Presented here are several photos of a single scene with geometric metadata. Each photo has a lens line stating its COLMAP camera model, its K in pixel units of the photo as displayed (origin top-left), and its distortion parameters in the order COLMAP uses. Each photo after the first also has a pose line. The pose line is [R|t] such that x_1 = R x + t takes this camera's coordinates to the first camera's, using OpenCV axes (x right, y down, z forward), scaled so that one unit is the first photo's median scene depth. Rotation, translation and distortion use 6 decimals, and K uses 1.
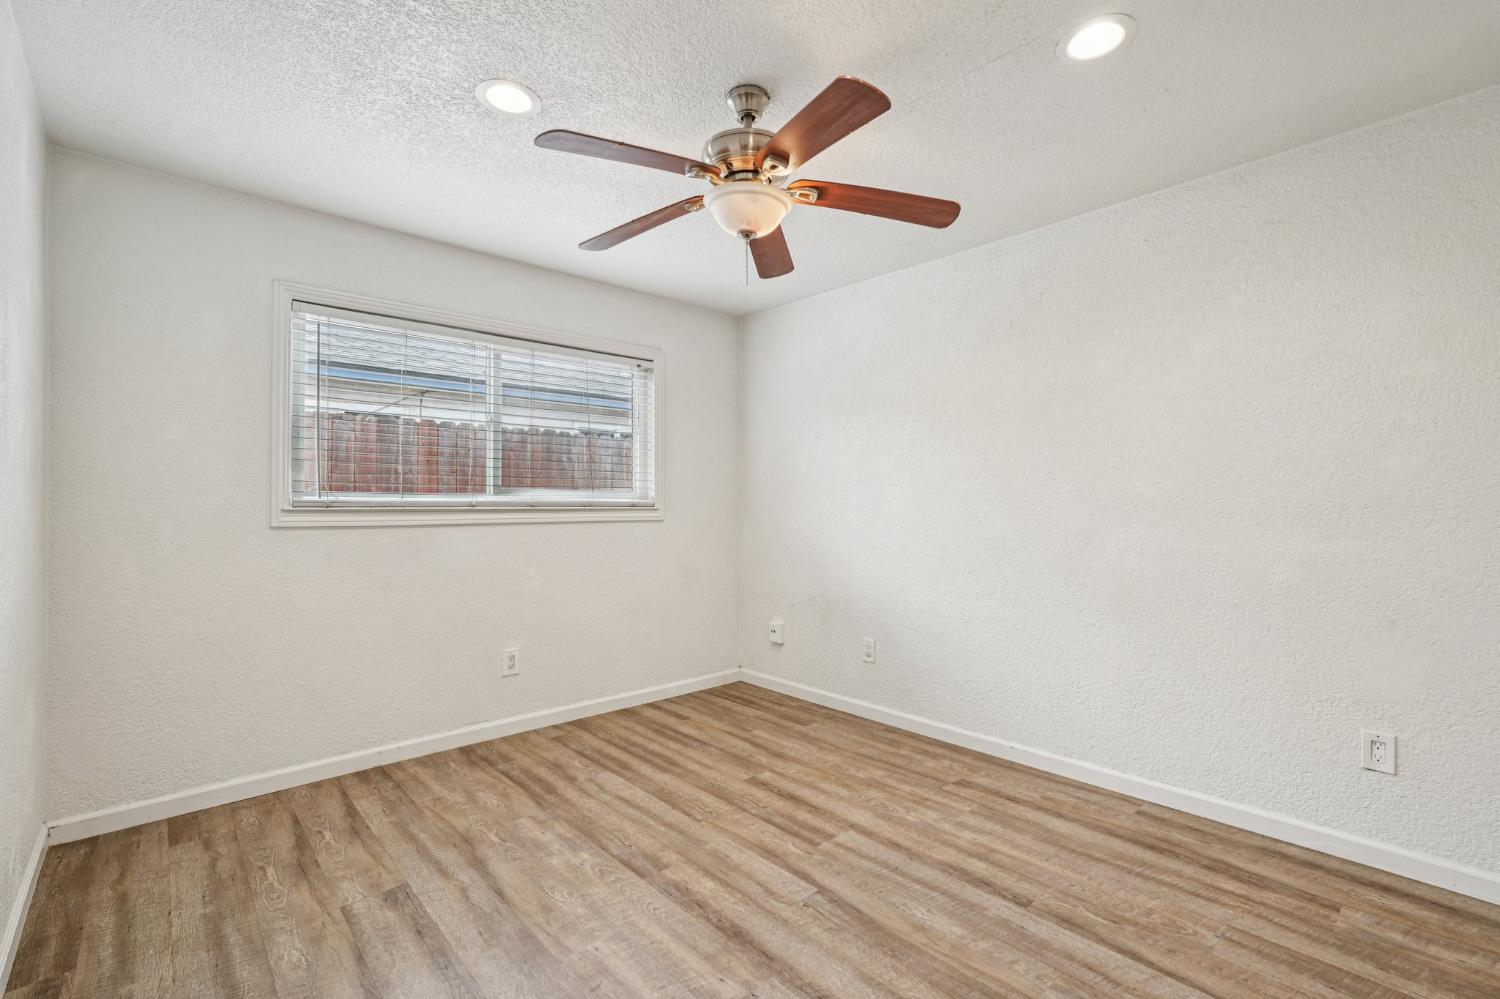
lens RADIAL K [[657.1, 0, 755.1], [0, 657.1, 510.6], [0, 0, 1]] dist [-0.022044, 0.014154]
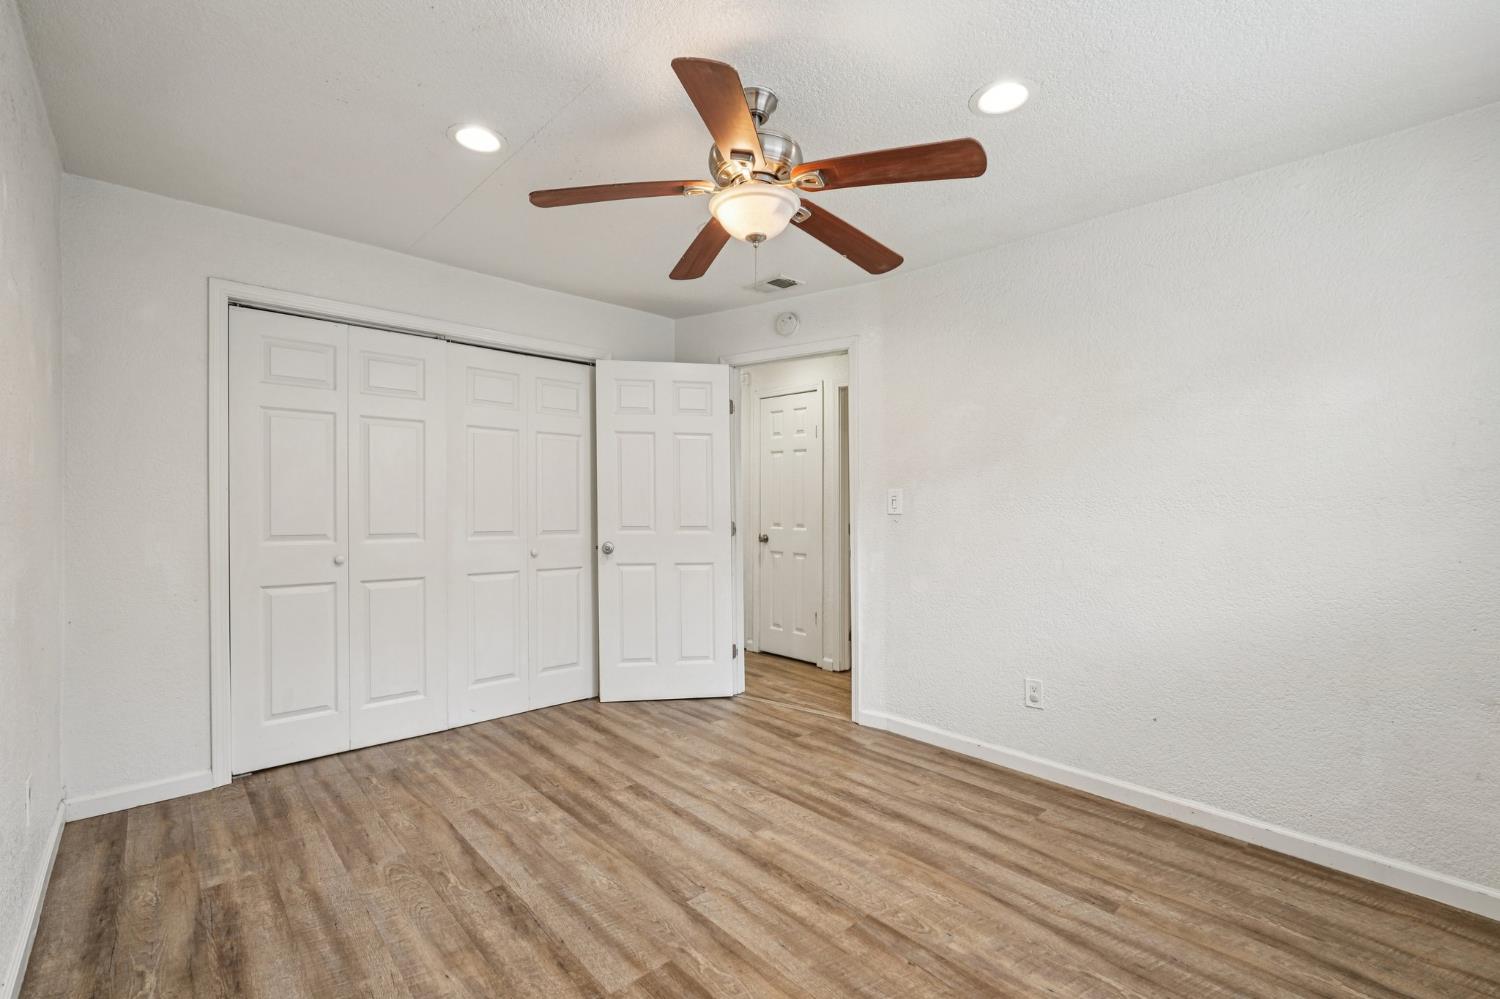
lens RADIAL K [[657.1, 0, 755.1], [0, 657.1, 510.6], [0, 0, 1]] dist [-0.022044, 0.014154]
pose [[-0.999993, -0.003403, -0.001503, -0.005167], [-0.003423, 0.999904, 0.013439, -0.033744], [0.001457, 0.013444, -0.999909, 1.991171]]
